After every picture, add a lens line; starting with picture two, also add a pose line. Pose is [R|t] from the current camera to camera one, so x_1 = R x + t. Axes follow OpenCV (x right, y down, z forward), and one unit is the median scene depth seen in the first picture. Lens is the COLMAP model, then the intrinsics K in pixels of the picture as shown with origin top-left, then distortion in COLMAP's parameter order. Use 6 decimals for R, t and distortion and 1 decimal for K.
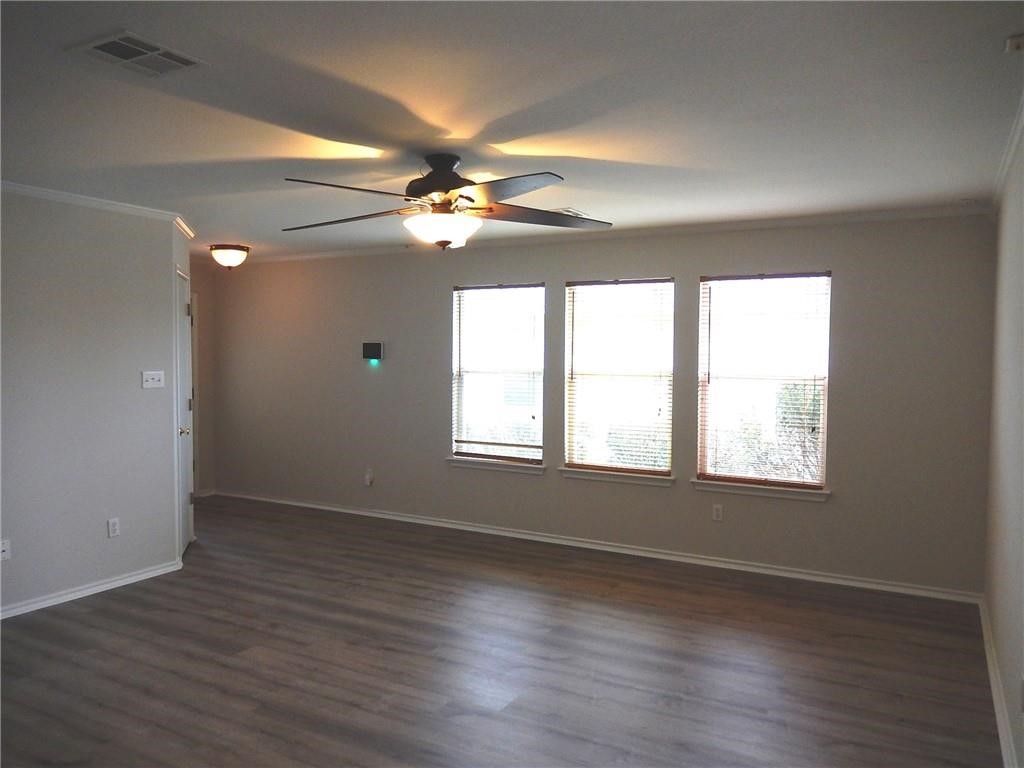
lens RADIAL K [[761.9, 0, 505.5], [0, 761.9, 382.2], [0, 0, 1]] dist [0.001946, -0.019670]
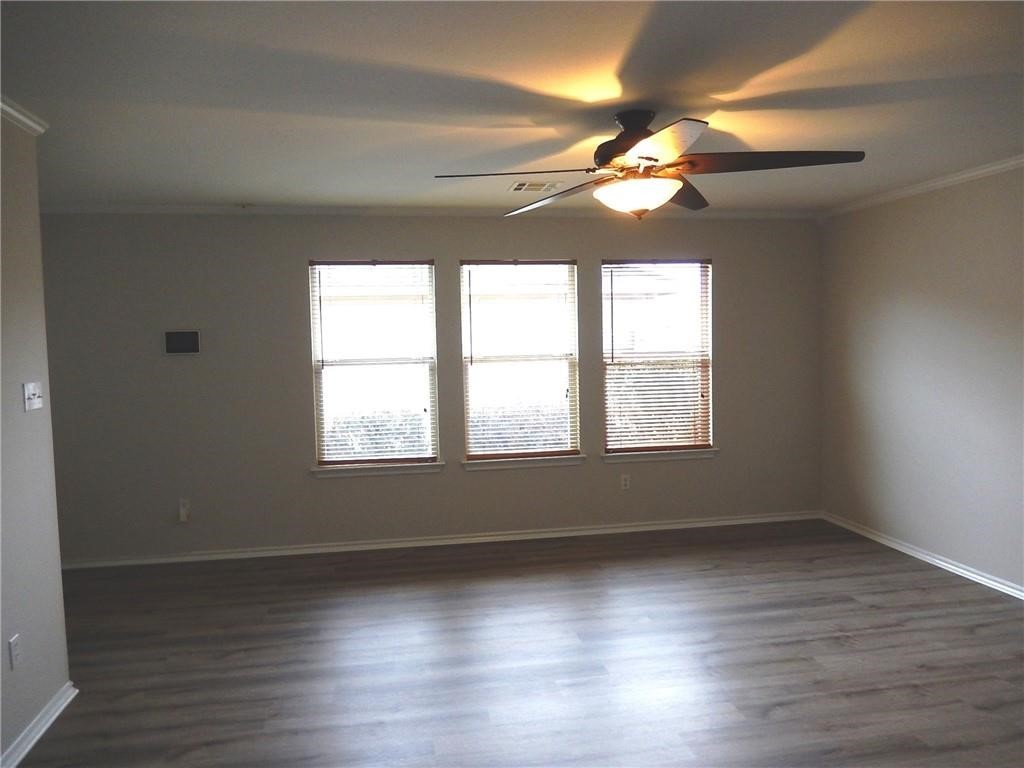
lens RADIAL K [[761.9, 0, 510.5], [0, 761.9, 386.4], [0, 0, 1]] dist [0.001946, -0.019670]
pose [[0.769117, -0.066000, 0.635690, -0.481348], [0.051587, 0.997819, 0.041183, -0.014407], [-0.637022, 0.001119, 0.770845, 0.255342]]
